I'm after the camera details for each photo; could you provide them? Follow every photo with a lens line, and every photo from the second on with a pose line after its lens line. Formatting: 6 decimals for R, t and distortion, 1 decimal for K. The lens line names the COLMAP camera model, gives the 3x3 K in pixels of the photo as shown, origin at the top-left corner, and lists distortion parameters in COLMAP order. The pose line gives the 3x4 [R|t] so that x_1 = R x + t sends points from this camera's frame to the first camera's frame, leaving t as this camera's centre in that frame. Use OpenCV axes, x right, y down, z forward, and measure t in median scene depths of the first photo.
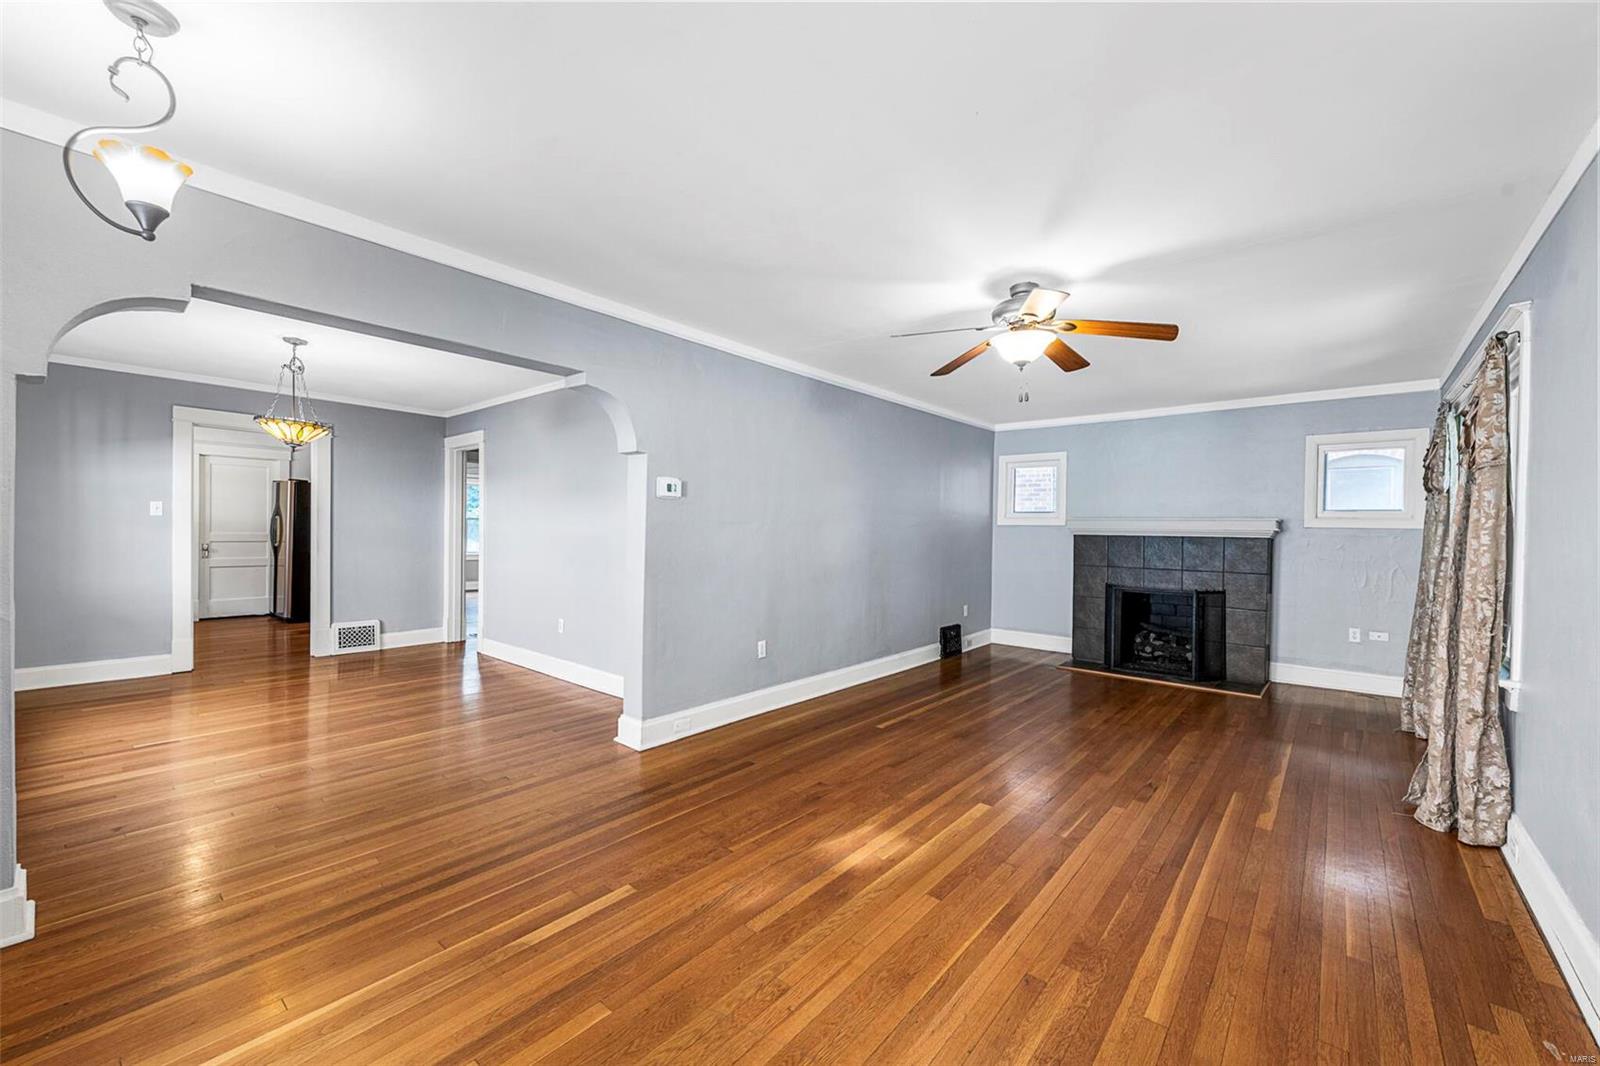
lens RADIAL K [[628.5, 0, 802.1], [0, 628.5, 534.7], [0, 0, 1]] dist [0.012576, -0.000725]
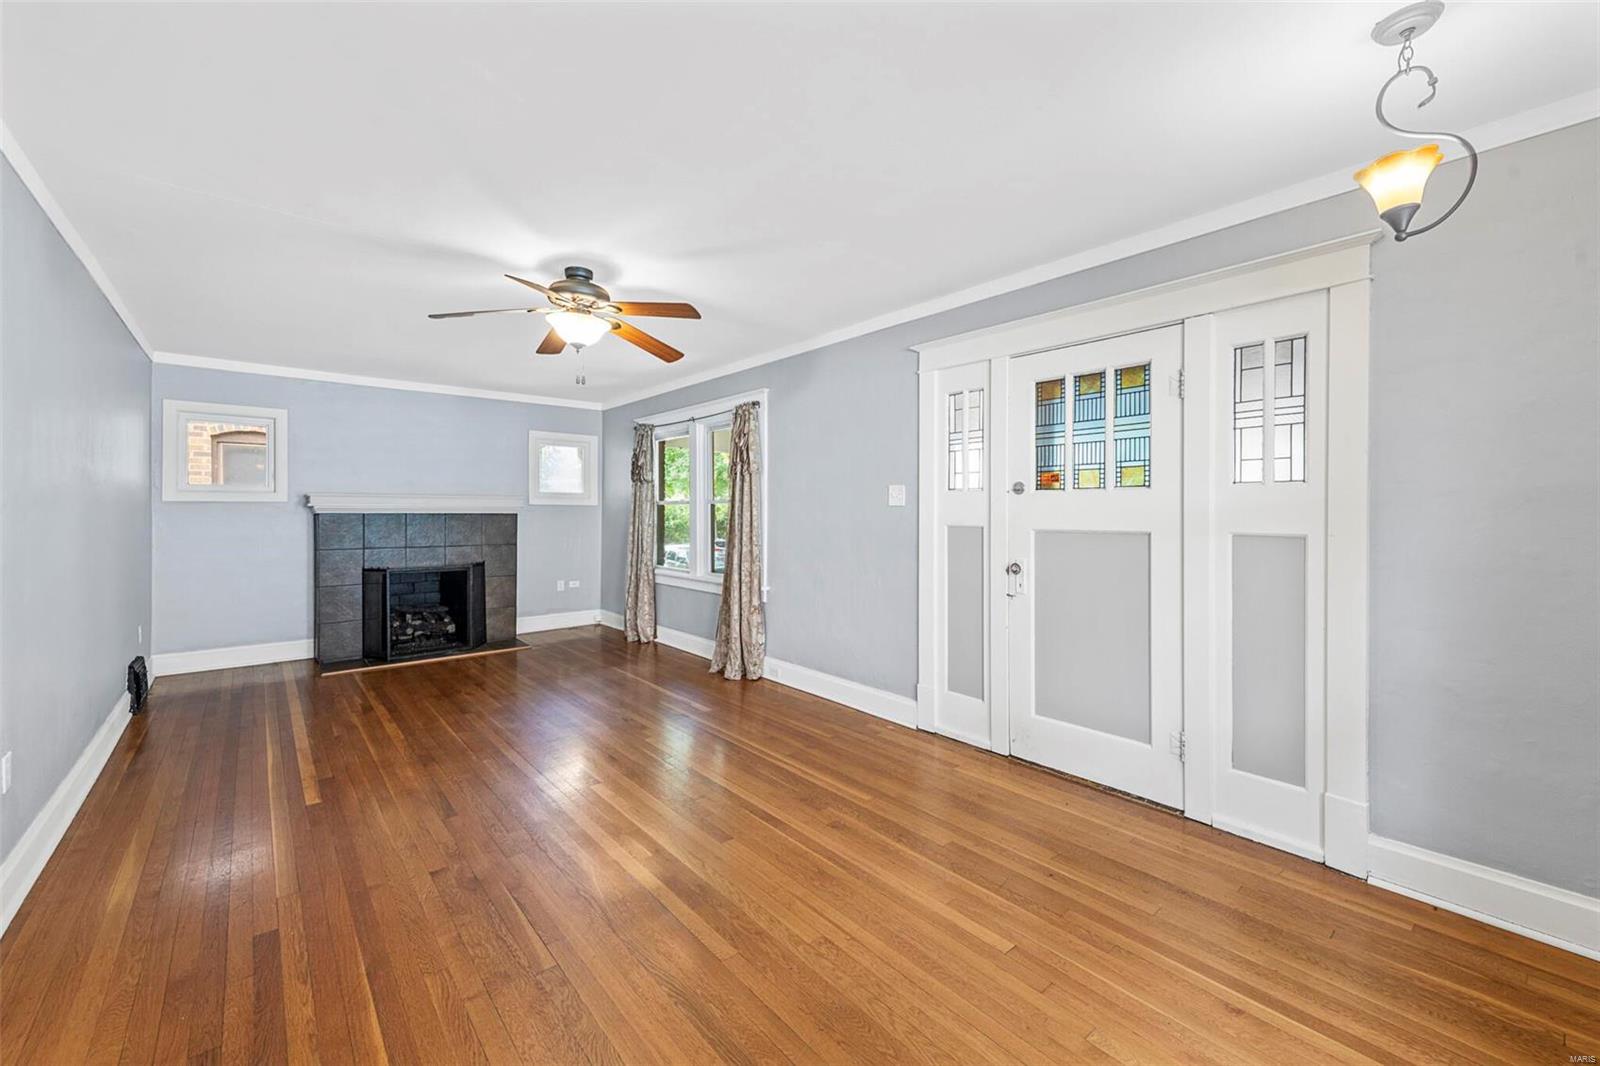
lens RADIAL K [[638.5, 0, 804.2], [0, 638.5, 513.8], [0, 0, 1]] dist [0.010185, -0.000666]
pose [[0.161020, -0.017658, 0.986793, -0.377217], [0.009733, 0.999820, 0.016303, -0.009014], [-0.986903, 0.006979, 0.161163, 0.292696]]
